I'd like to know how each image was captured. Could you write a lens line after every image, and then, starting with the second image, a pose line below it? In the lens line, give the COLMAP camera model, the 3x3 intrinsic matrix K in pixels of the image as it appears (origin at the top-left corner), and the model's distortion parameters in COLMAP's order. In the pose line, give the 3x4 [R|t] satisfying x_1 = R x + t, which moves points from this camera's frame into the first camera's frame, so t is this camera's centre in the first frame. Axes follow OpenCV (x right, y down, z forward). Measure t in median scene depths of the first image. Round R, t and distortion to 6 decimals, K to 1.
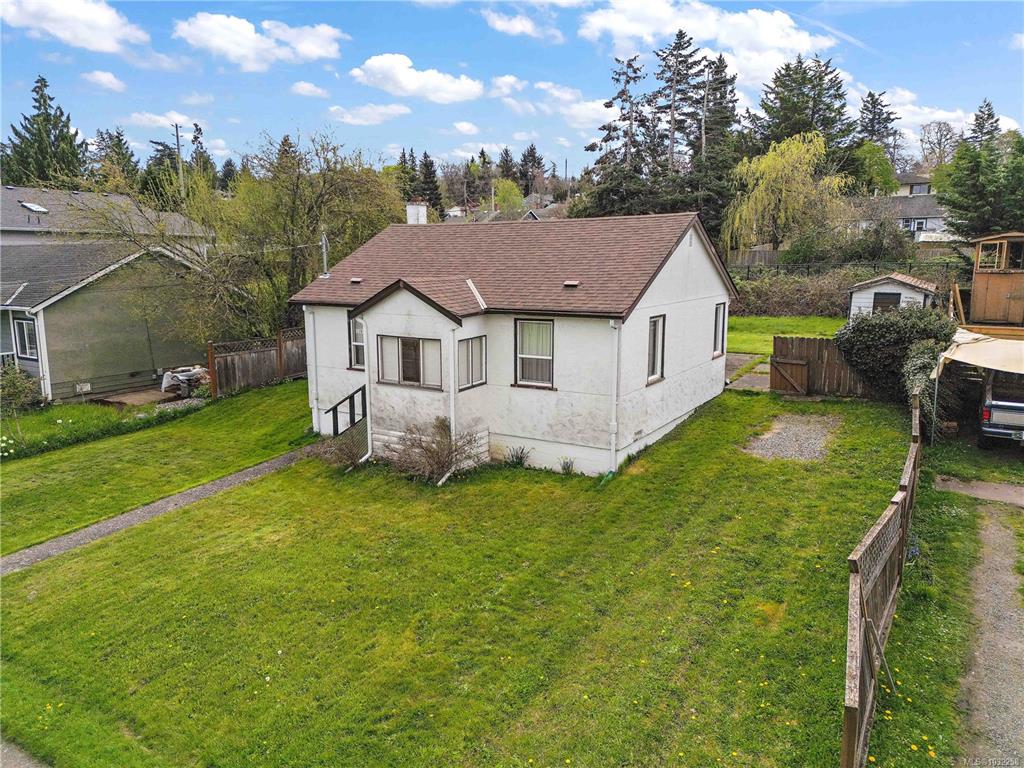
lens RADIAL K [[718.1, 0, 508.8], [0, 718.1, 383.5], [0, 0, 1]] dist [0.079540, -0.060939]
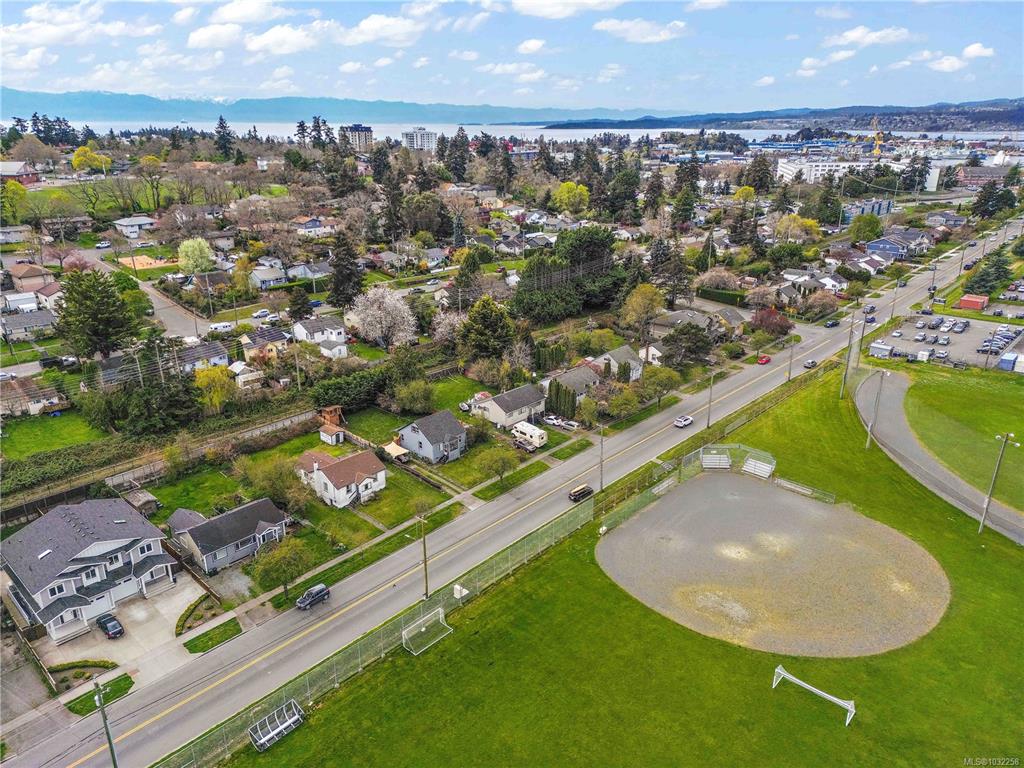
lens RADIAL K [[718.1, 0, 508.8], [0, 718.1, 383.5], [0, 0, 1]] dist [0.079540, -0.060939]
pose [[0.198626, -0.335581, 0.920833, -6.131449], [0.175755, 0.936518, 0.303387, -2.925111], [-0.964188, 0.101580, 0.244997, -2.228818]]
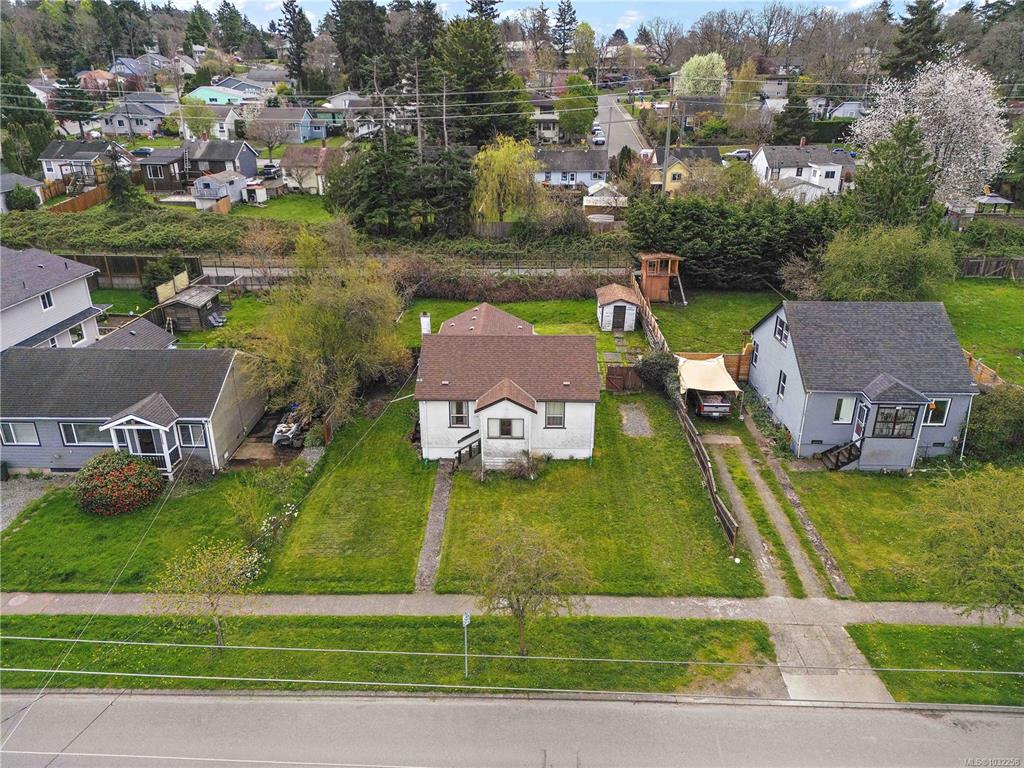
lens RADIAL K [[718.1, 0, 508.8], [0, 718.1, 383.5], [0, 0, 1]] dist [0.079540, -0.060939]
pose [[0.866551, -0.188887, 0.461964, -1.147475], [0.085418, 0.968089, 0.235602, -0.697955], [-0.491724, -0.164701, 0.855033, -0.907311]]
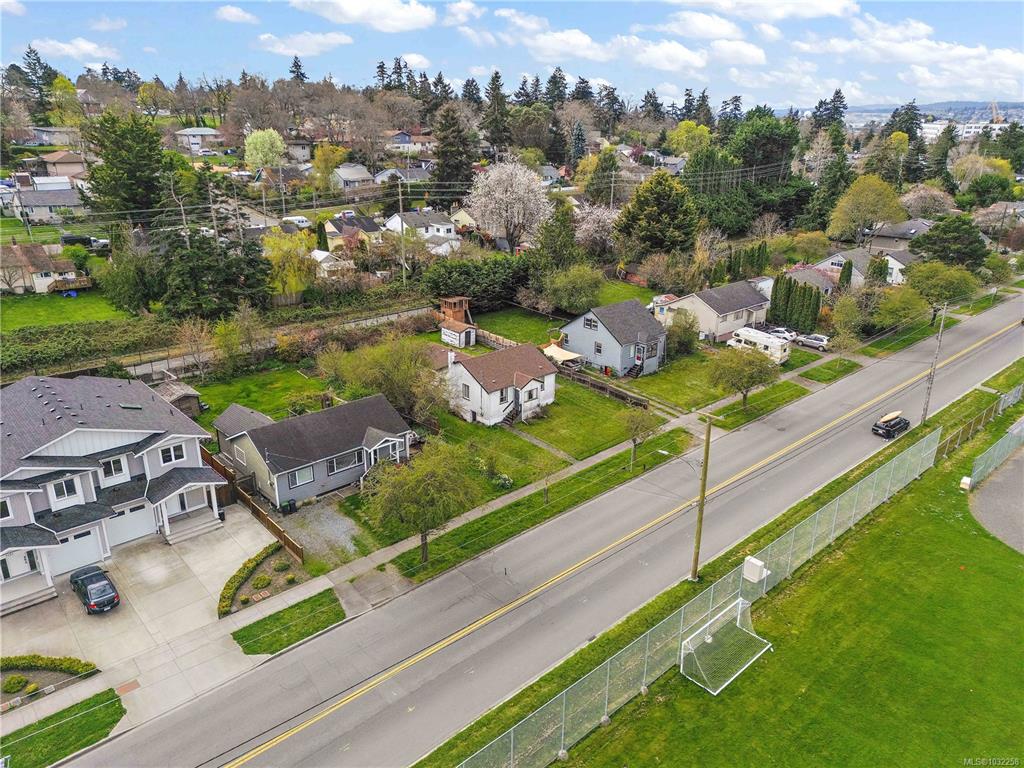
lens RADIAL K [[728.2, 0, 512.0], [0, 728.2, 384.0], [0, 0, 1]] dist [0.081386, -0.062151]
pose [[0.276246, -0.326064, 0.904085, -4.156537], [0.157960, 0.943302, 0.291942, -1.405959], [-0.948017, 0.062161, 0.312089, -0.275776]]
